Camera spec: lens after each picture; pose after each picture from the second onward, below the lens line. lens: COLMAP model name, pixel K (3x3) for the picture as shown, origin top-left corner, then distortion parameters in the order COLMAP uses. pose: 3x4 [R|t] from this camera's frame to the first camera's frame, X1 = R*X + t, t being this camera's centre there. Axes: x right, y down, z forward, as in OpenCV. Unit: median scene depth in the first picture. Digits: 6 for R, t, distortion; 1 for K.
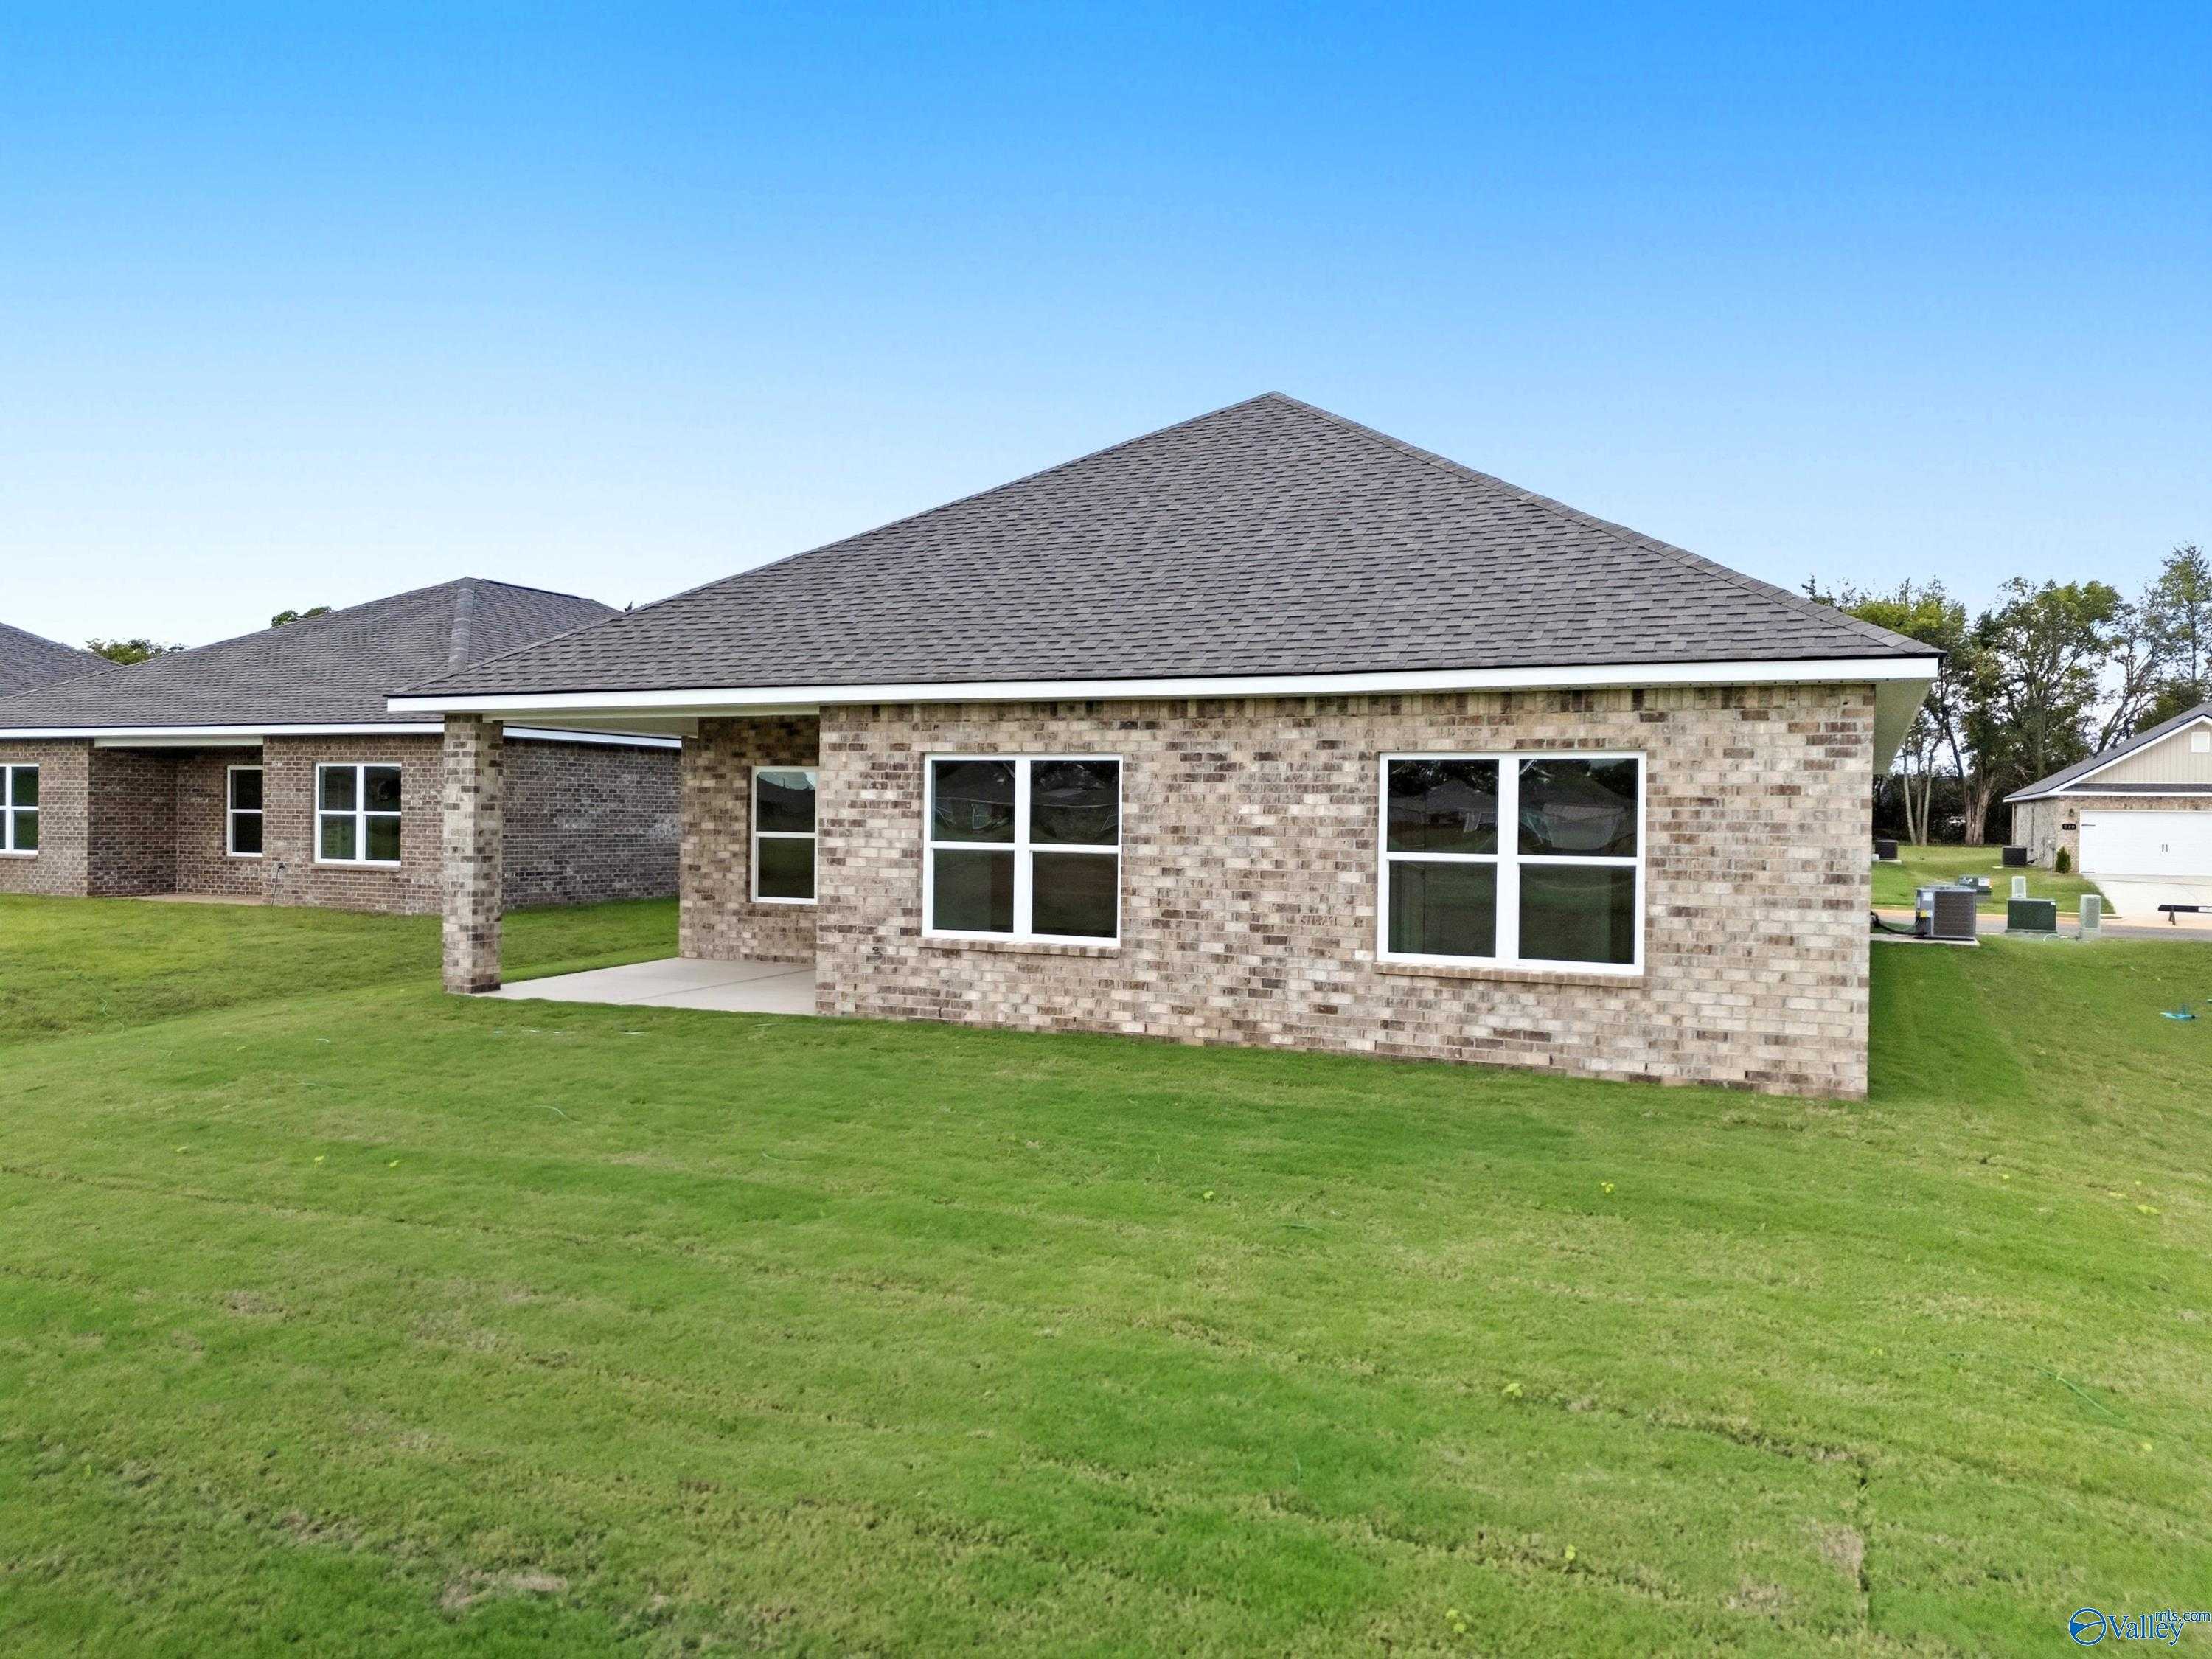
lens RADIAL K [[1673.0, 0, 1108.0], [0, 1673.0, 810.6], [0, 0, 1]] dist [0.097122, -0.005447]
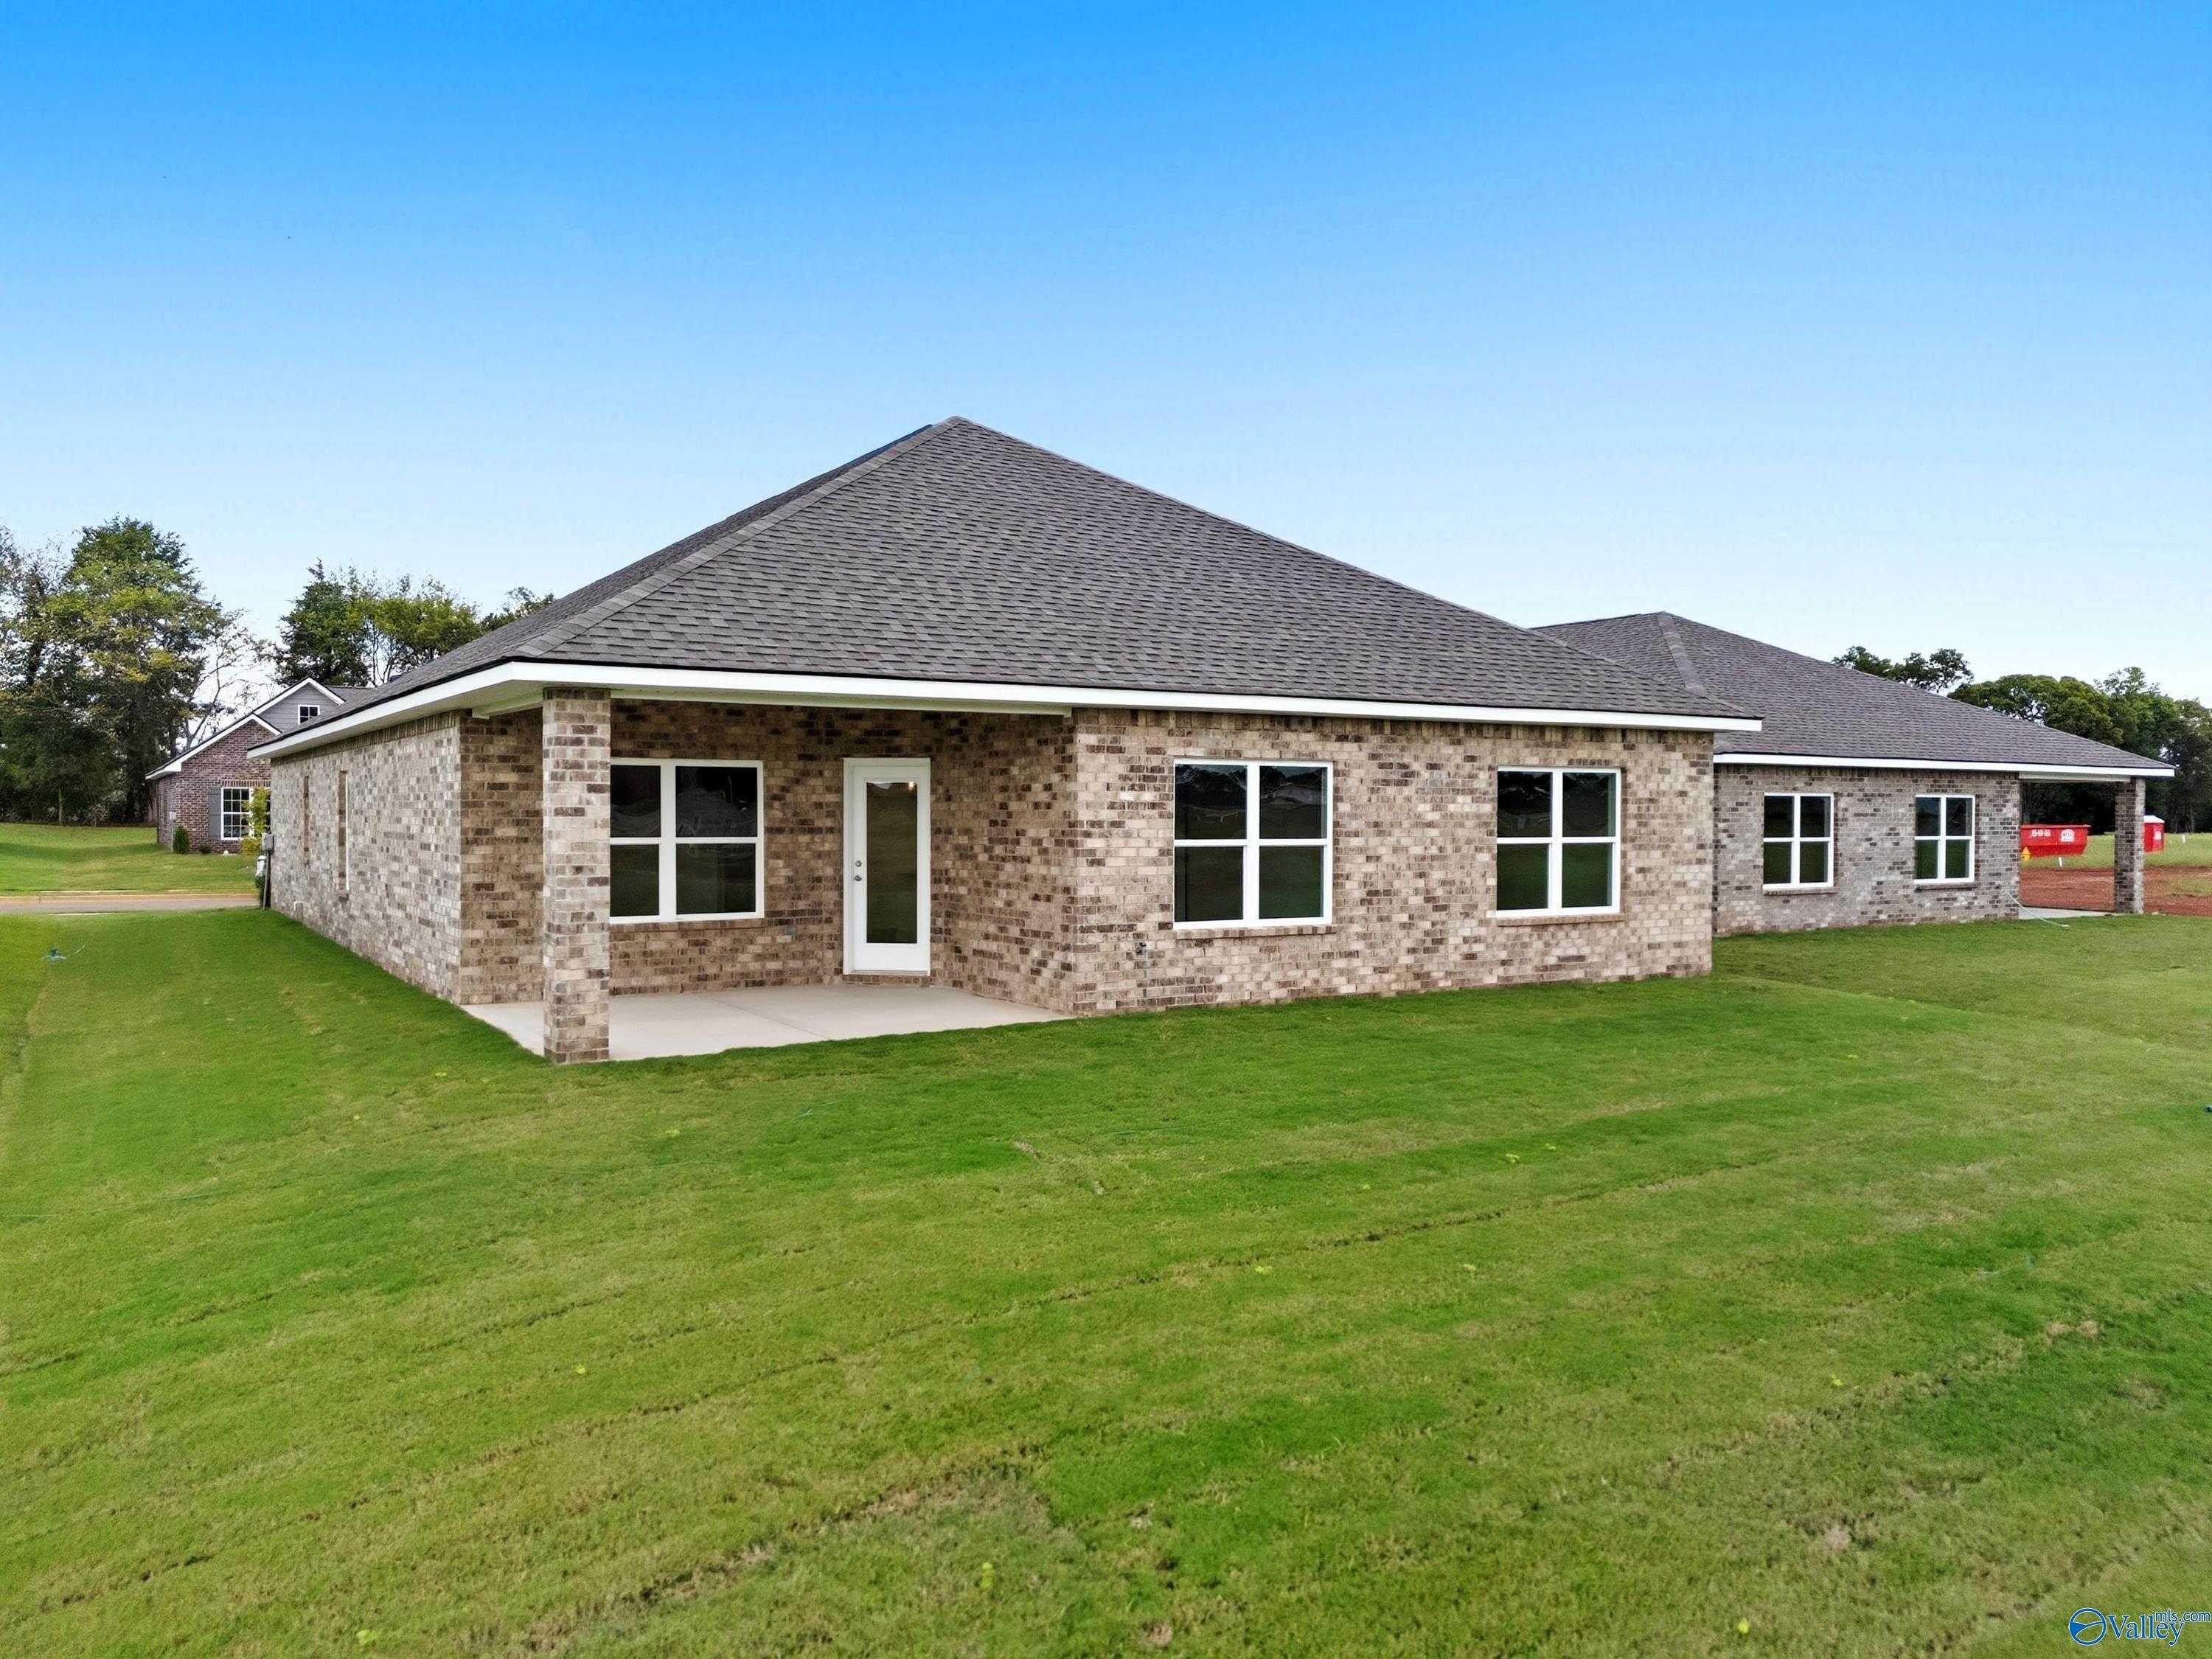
lens RADIAL K [[1673.0, 0, 1111.4], [0, 1673.0, 788.0], [0, 0, 1]] dist [0.097122, -0.005447]
pose [[0.534139, 0.000222, 0.845397, -1.107111], [0.002491, 0.999995, -0.001837, -0.013770], [-0.845393, 0.003087, 0.534136, 0.501053]]
